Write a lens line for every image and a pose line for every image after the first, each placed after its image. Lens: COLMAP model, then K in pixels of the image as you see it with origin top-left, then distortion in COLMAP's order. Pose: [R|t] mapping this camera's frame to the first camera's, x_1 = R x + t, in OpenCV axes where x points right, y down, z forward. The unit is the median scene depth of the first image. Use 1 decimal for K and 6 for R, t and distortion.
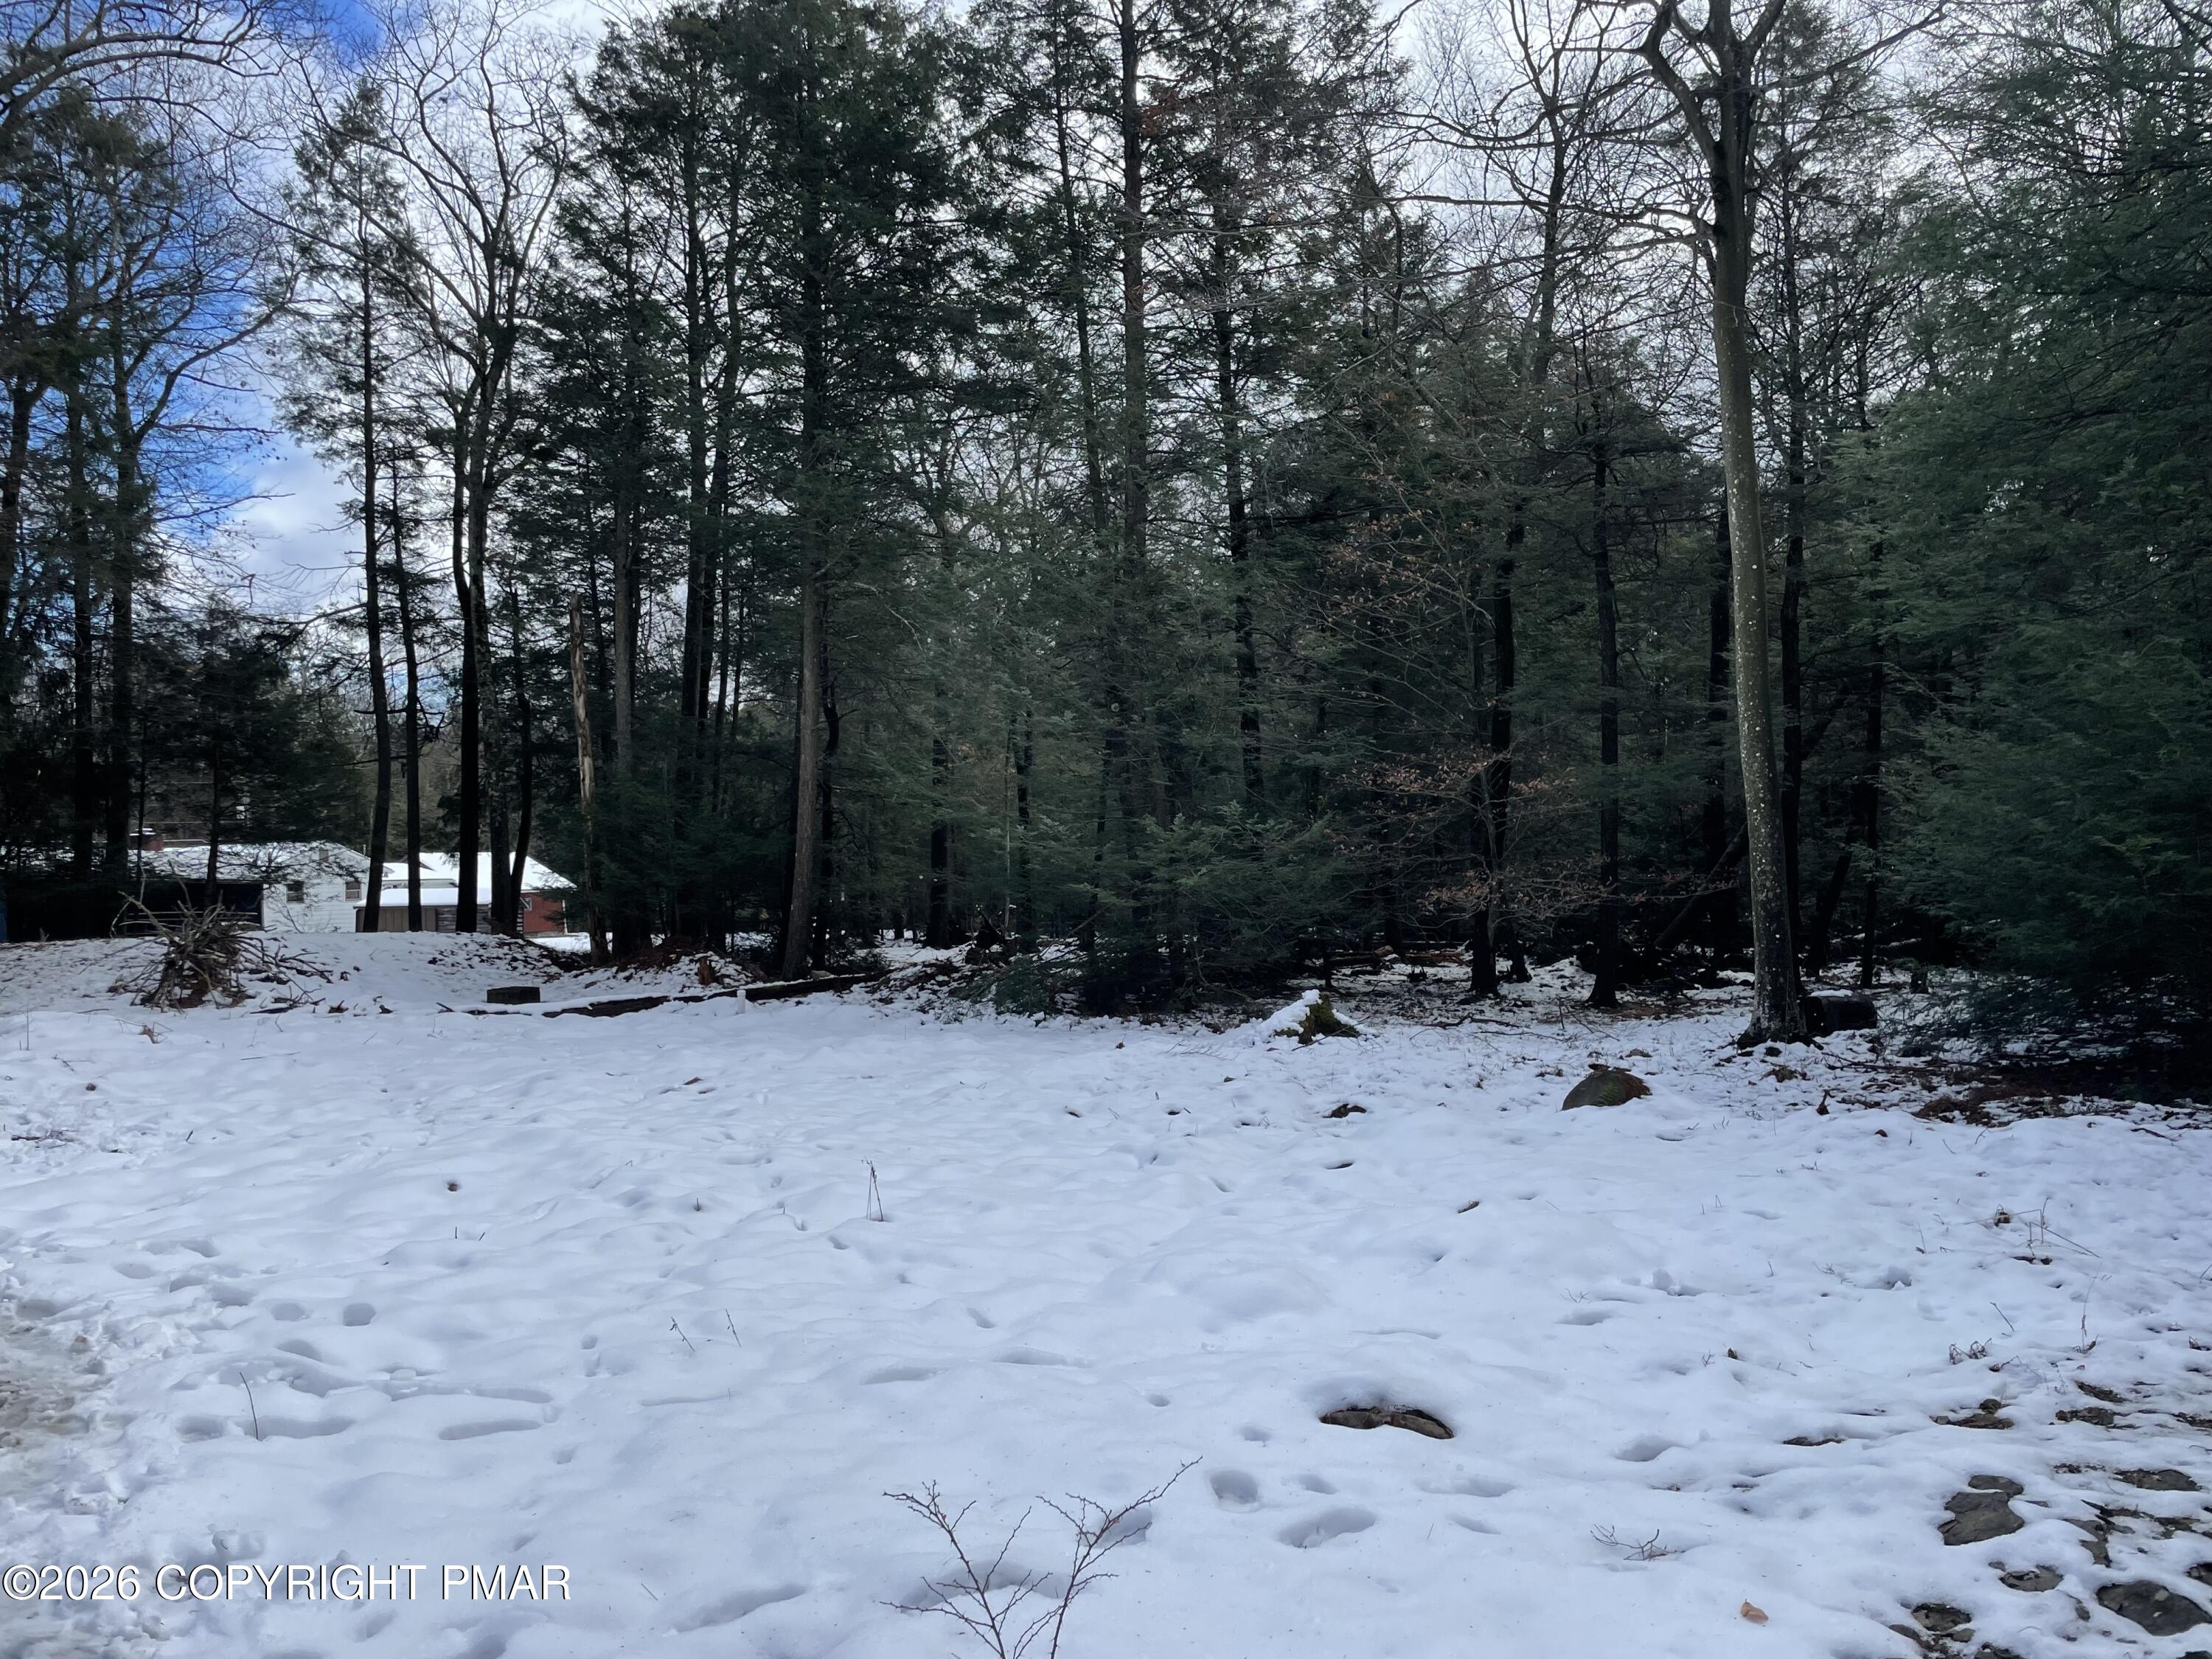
lens RADIAL K [[1638.3, 0, 1113.0], [0, 1638.3, 804.5], [0, 0, 1]] dist [0.079764, -0.112954]
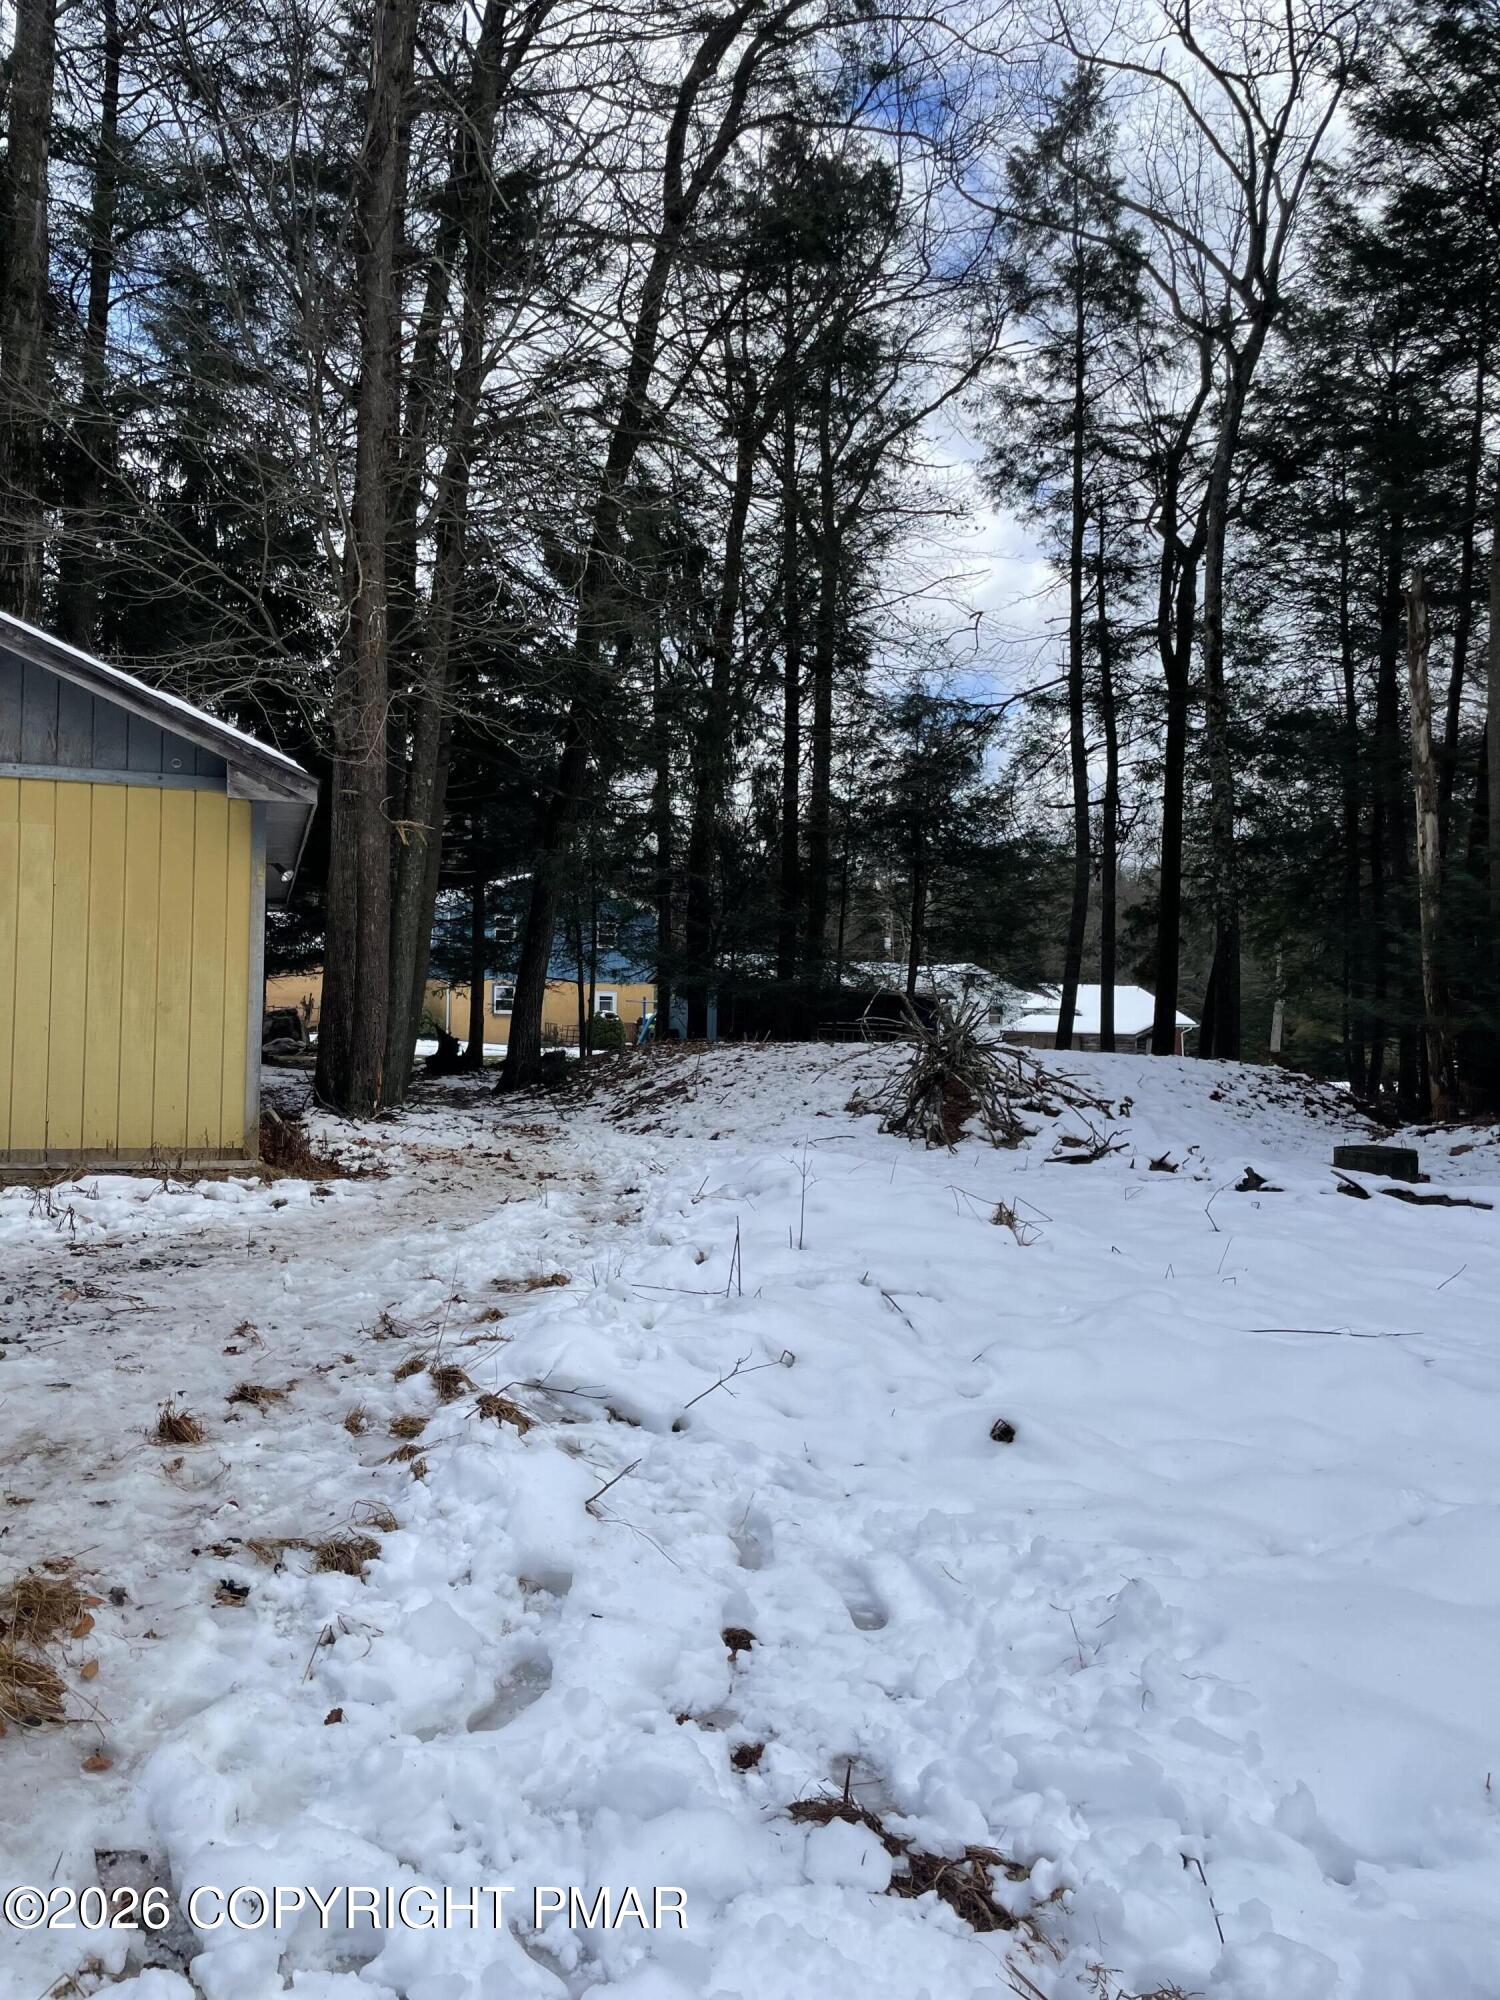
lens RADIAL K [[1473.0, 0, 750.0], [0, 1473.0, 1000.0], [0, 0, 1]] dist [0.068398, -0.097301]
pose [[0.847781, 0.033588, -0.529282, -0.221718], [-0.019330, 0.999286, 0.032453, 0.032596], [0.529994, -0.017282, 0.847825, 0.317173]]
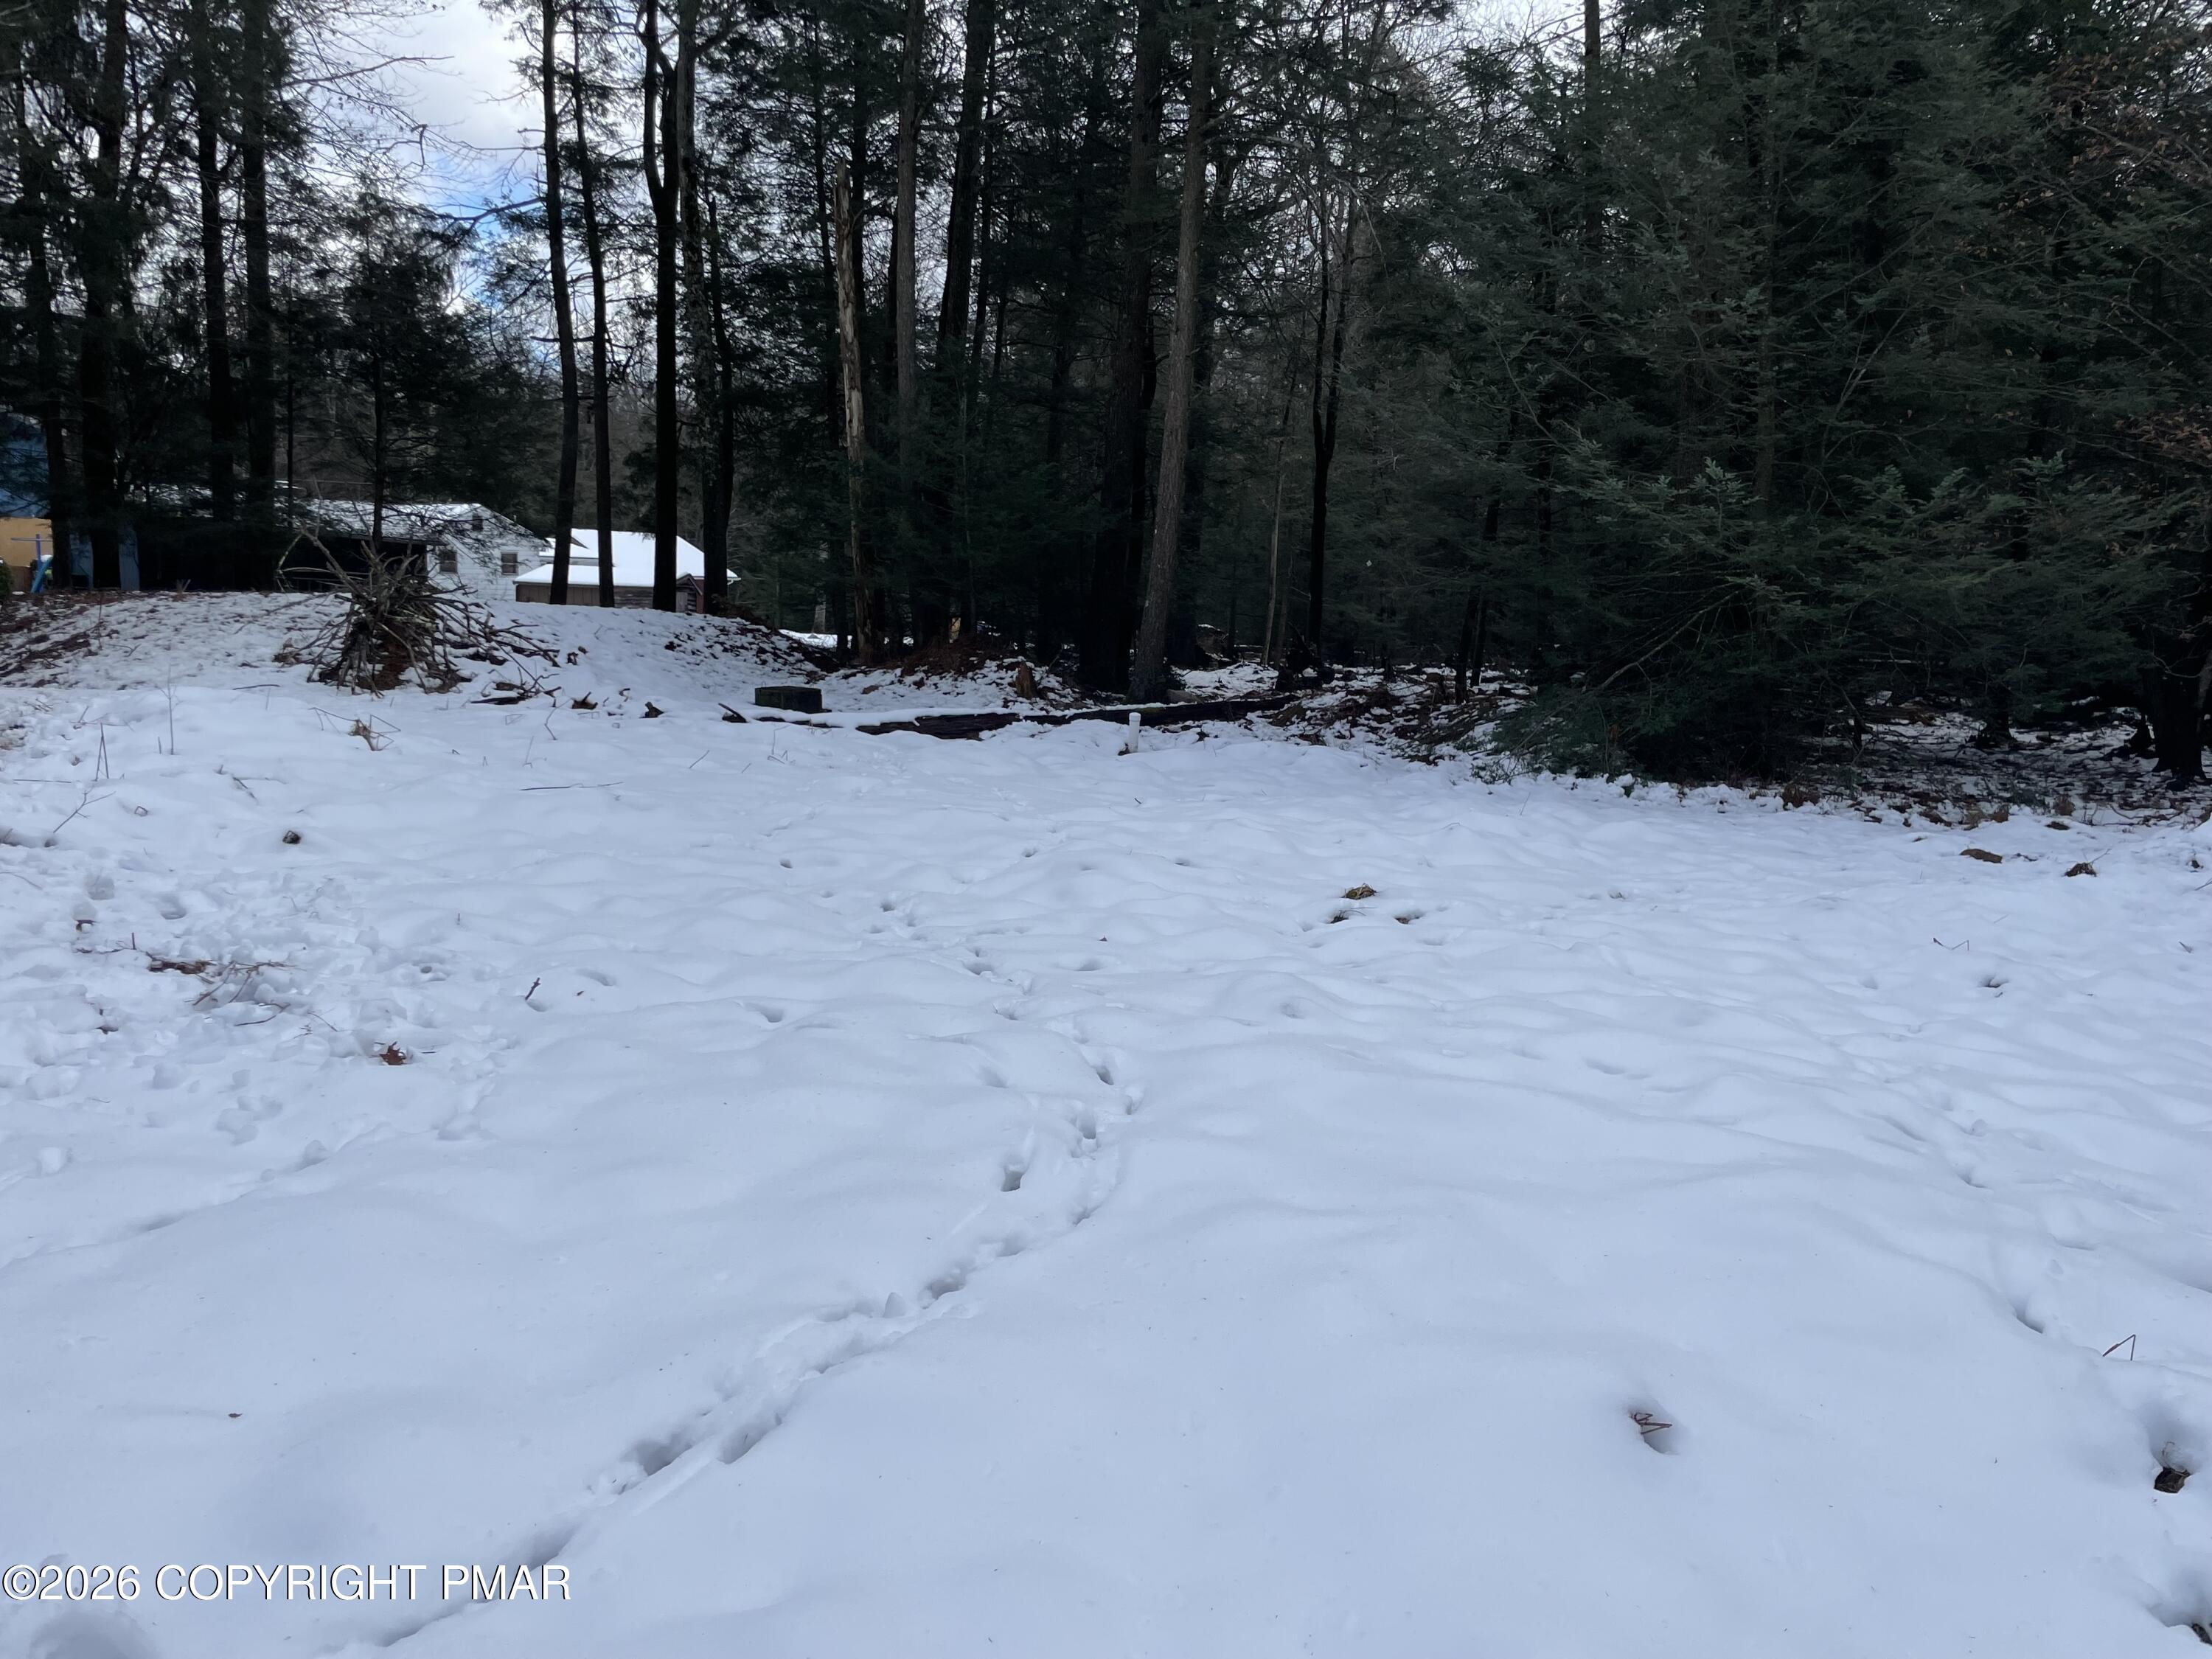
lens RADIAL K [[1629.2, 0, 1132.1], [0, 1629.2, 837.7], [0, 0, 1]] dist [0.068398, -0.097301]
pose [[0.997132, 0.061797, -0.043689, -0.140218], [-0.052557, 0.980800, 0.187802, 0.024032], [0.054456, -0.184967, 0.981235, 0.214494]]
